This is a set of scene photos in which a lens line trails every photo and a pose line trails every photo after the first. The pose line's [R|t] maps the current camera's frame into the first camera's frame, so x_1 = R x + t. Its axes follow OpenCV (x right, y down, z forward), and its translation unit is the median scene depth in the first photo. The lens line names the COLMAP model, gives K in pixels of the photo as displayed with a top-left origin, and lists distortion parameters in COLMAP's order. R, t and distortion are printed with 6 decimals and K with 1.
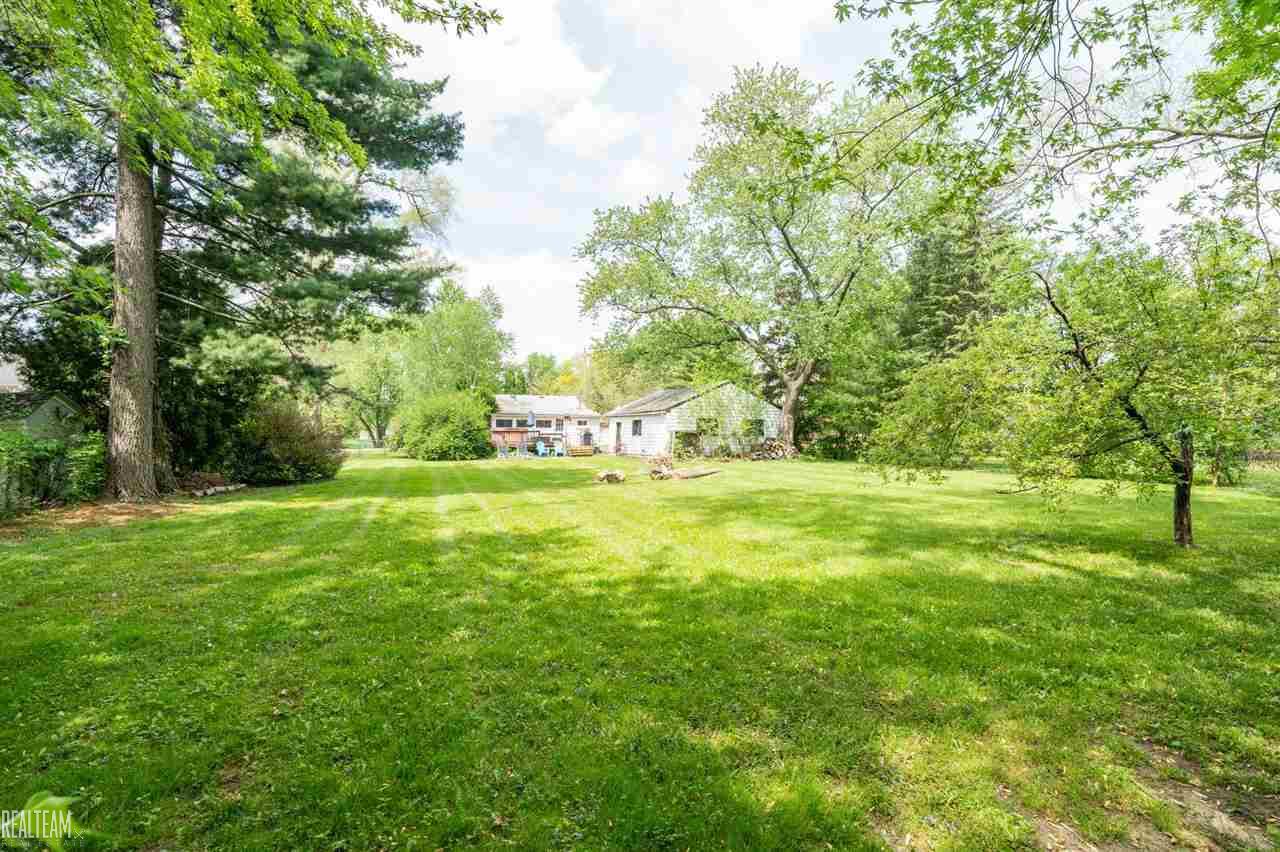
lens RADIAL K [[593.3, 0, 641.7], [0, 593.3, 427.9], [0, 0, 1]] dist [0.003249, 0.000845]
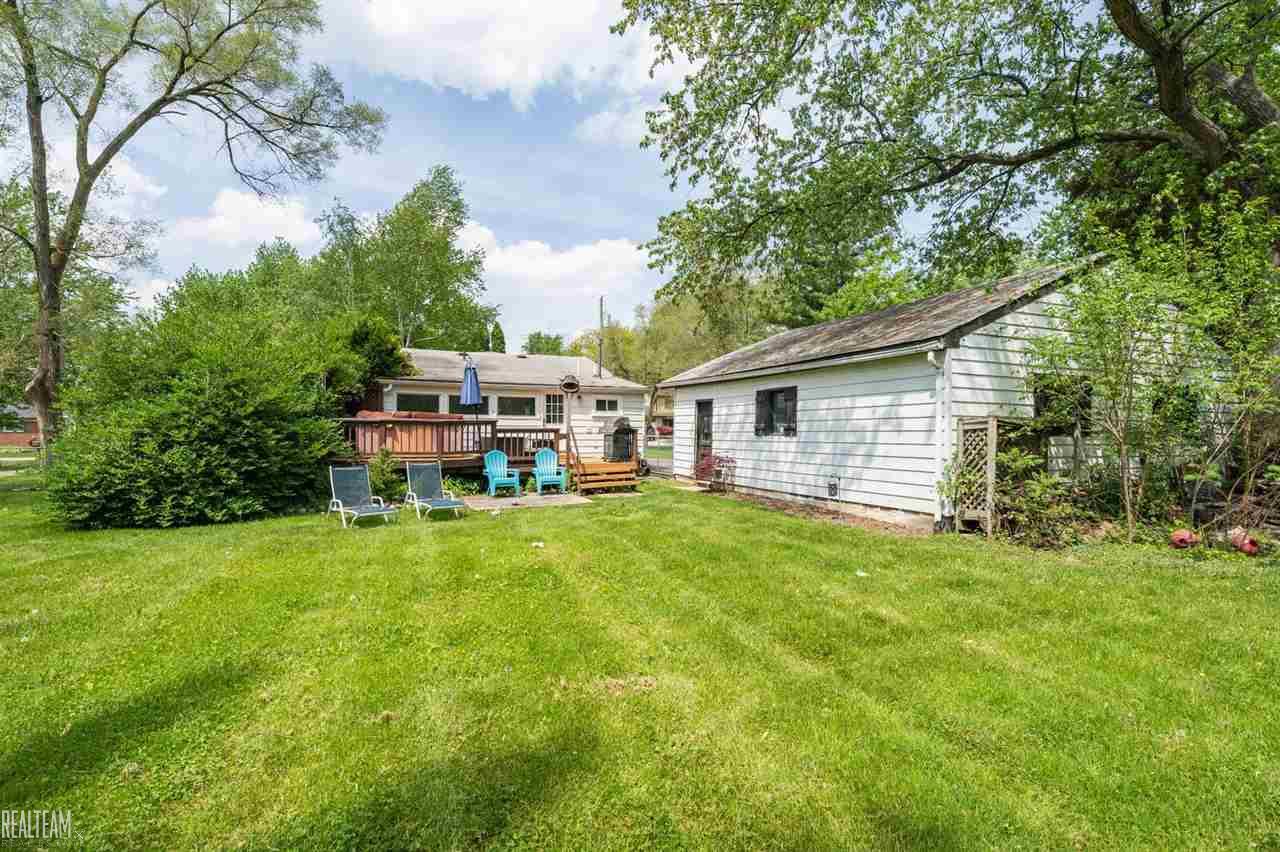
lens RADIAL K [[593.3, 0, 641.9], [0, 593.3, 430.9], [0, 0, 1]] dist [0.003249, 0.000845]
pose [[0.999892, 0.001902, -0.014544, -0.077579], [-0.001724, 0.999923, 0.012288, 0.006121], [0.014566, -0.012262, 0.999819, 0.644039]]
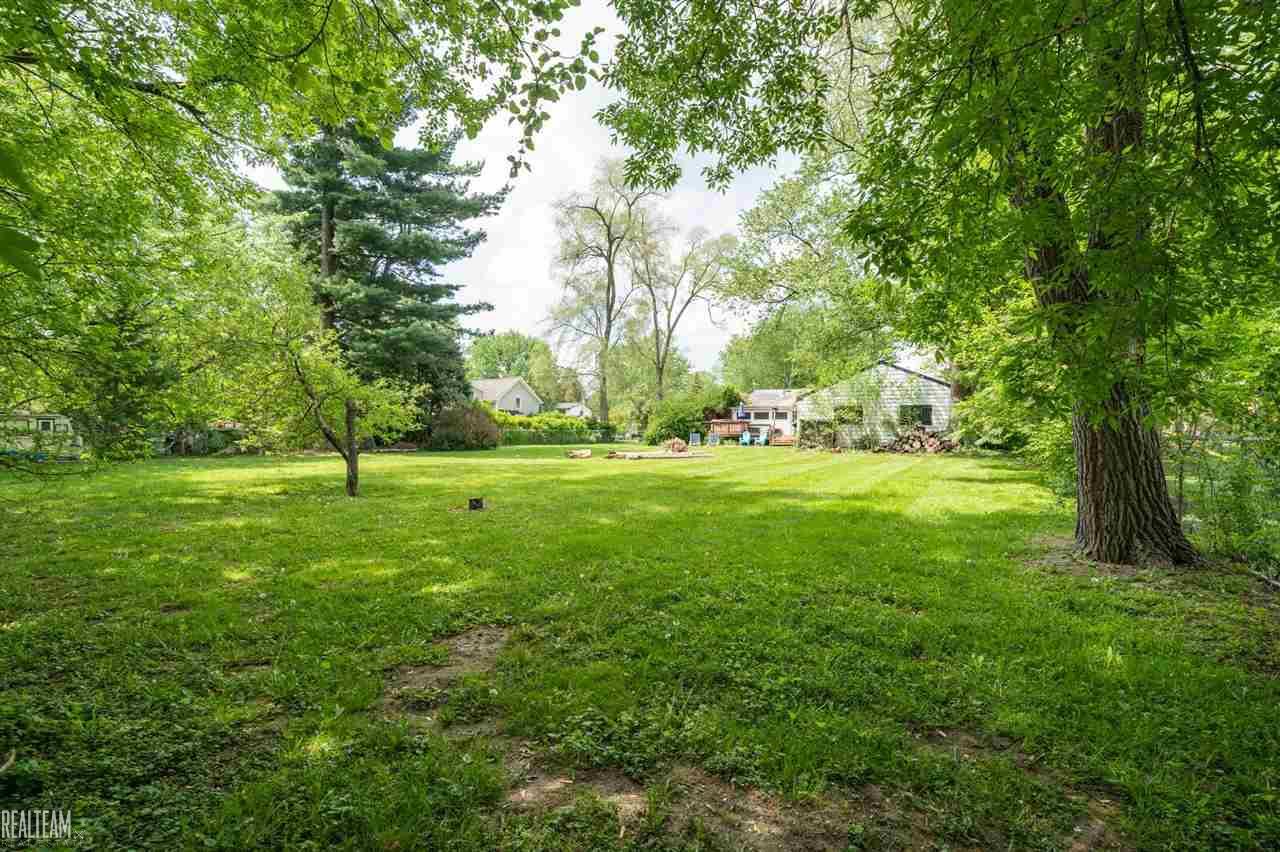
lens RADIAL K [[593.3, 0, 640.8], [0, 593.3, 429.7], [0, 0, 1]] dist [0.003249, 0.000845]
pose [[0.625851, -0.000971, -0.779942, 0.556566], [0.011145, 0.999908, 0.007698, 0.008939], [0.779863, -0.013510, 0.625804, 0.168668]]
